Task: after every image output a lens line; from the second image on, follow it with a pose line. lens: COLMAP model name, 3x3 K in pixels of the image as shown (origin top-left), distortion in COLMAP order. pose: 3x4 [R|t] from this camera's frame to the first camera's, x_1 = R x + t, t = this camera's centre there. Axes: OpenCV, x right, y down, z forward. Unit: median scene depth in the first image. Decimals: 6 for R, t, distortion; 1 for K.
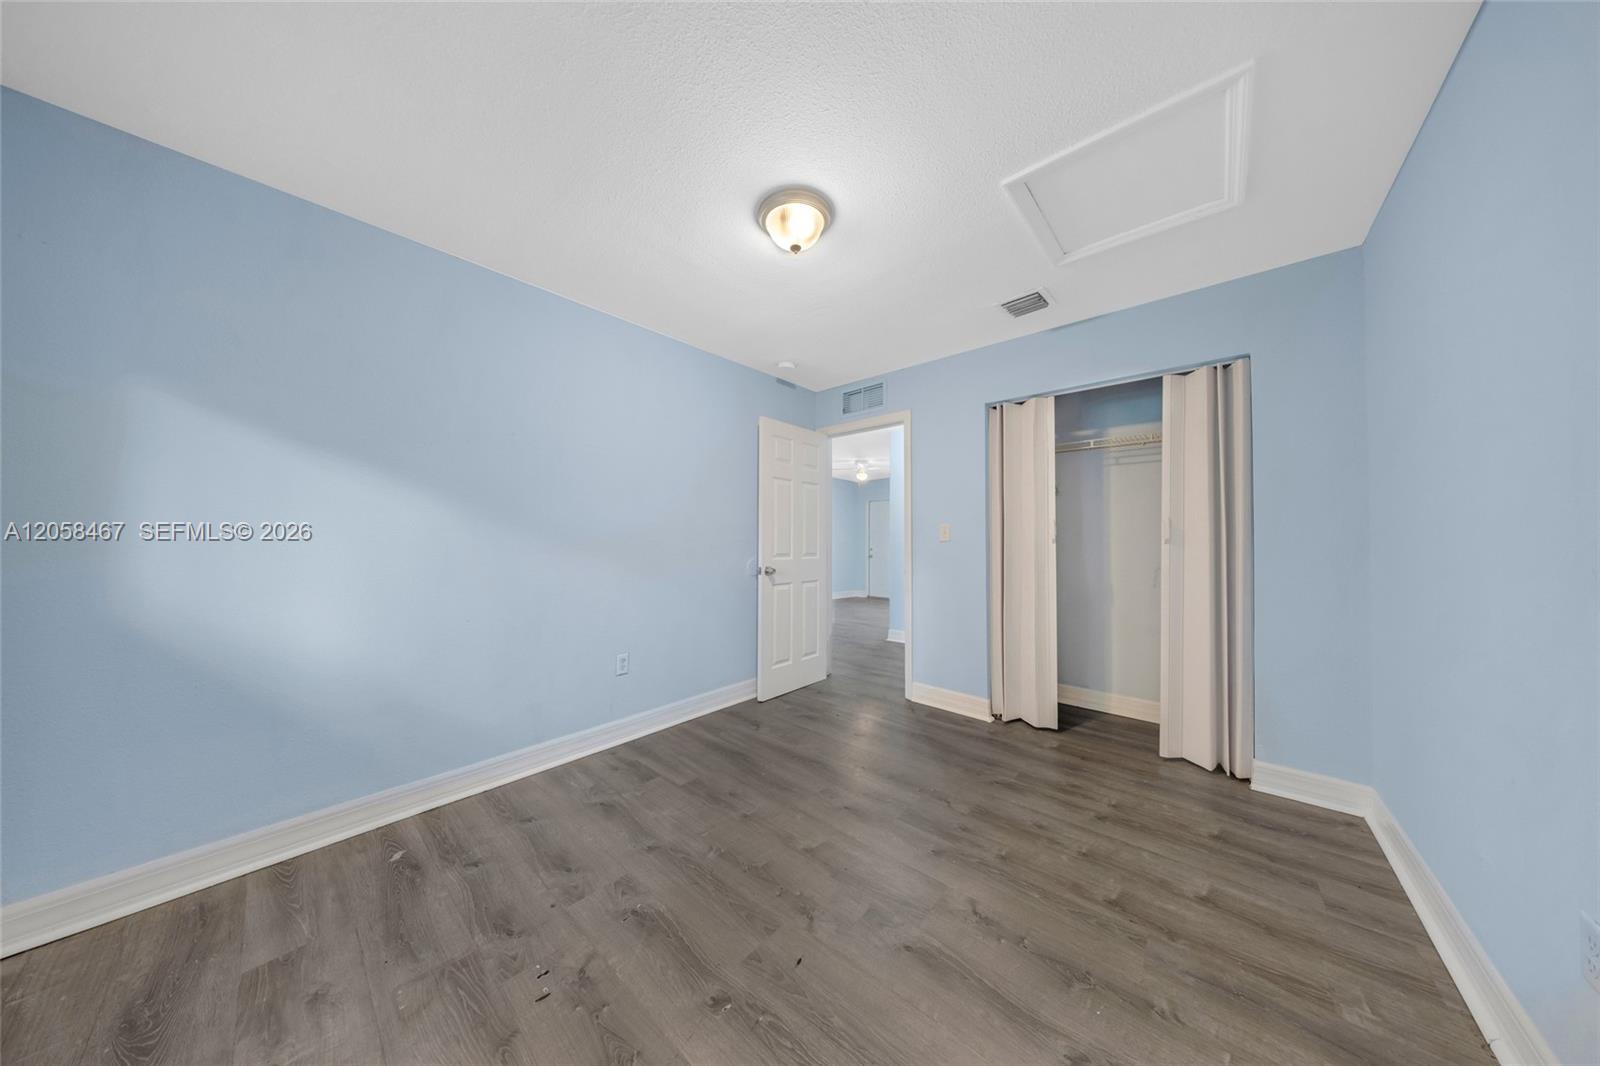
lens RADIAL K [[469.1, 0, 803.3], [0, 469.1, 534.4], [0, 0, 1]] dist [-0.000145, -0.000123]
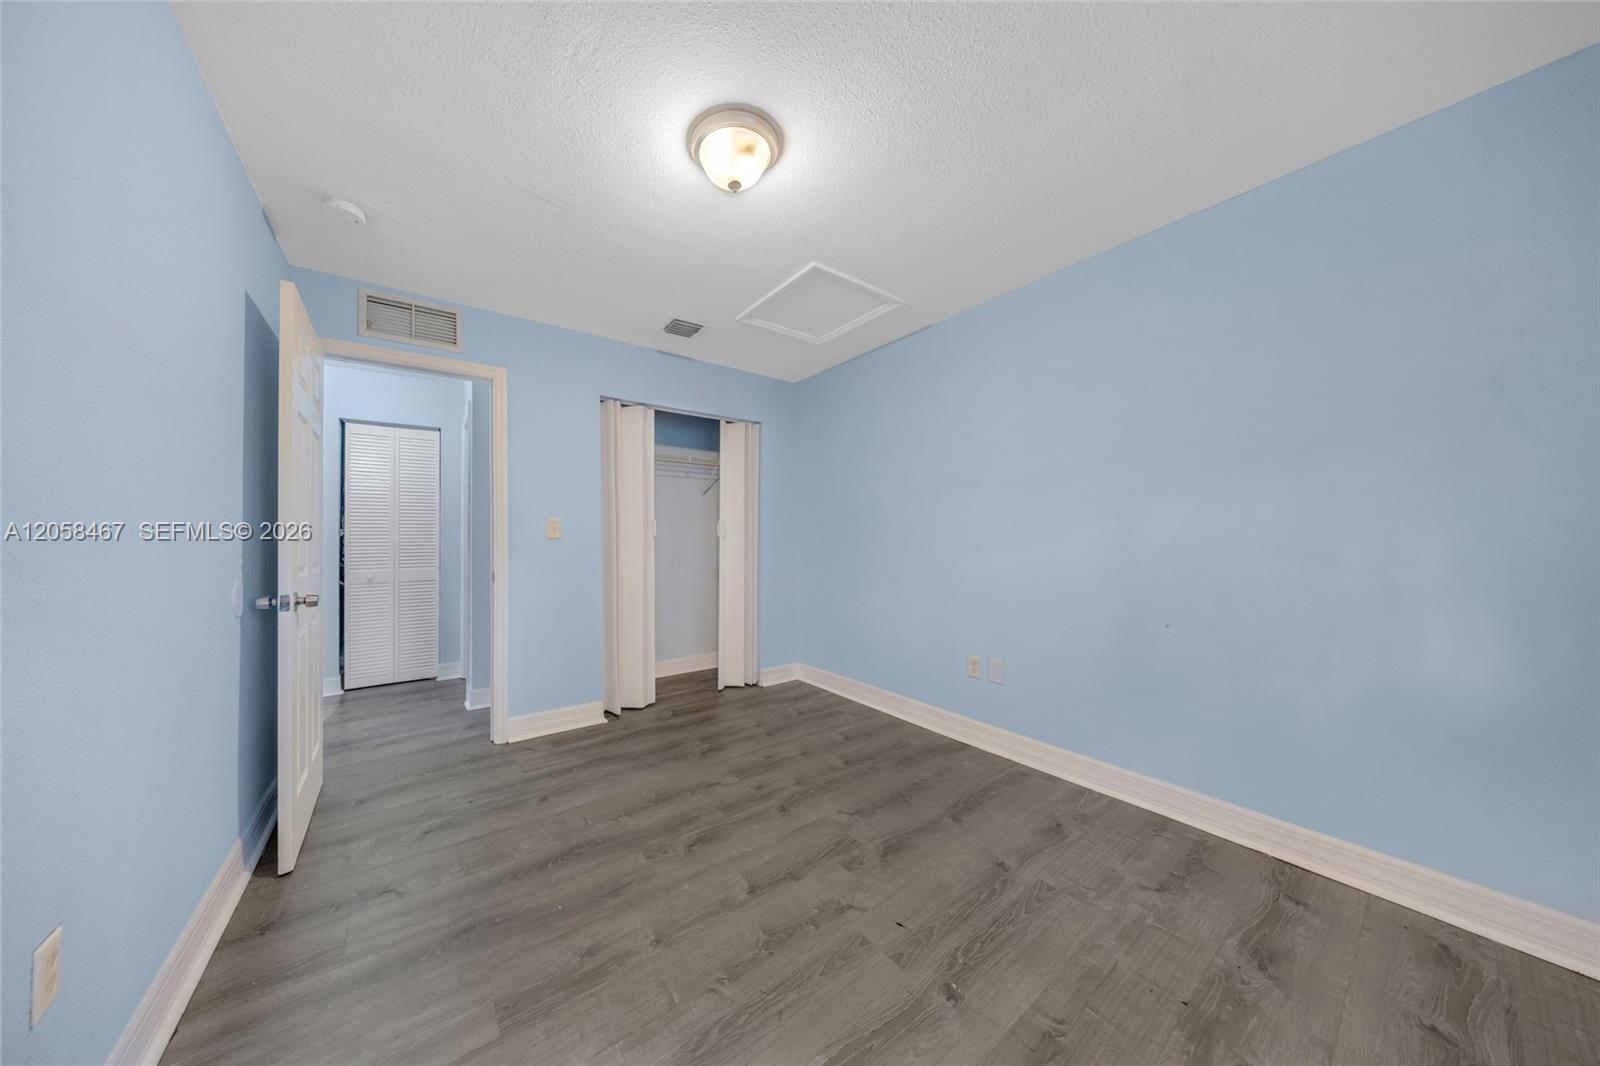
lens RADIAL K [[481.9, 0, 755.8], [0, 481.9, 533.0], [0, 0, 1]] dist [0.000386, -0.000121]
pose [[0.241411, 0.004133, 0.970414, -0.825908], [-0.009578, 0.999952, -0.001876, 0.006152], [-0.970376, -0.008841, 0.241439, 0.744089]]
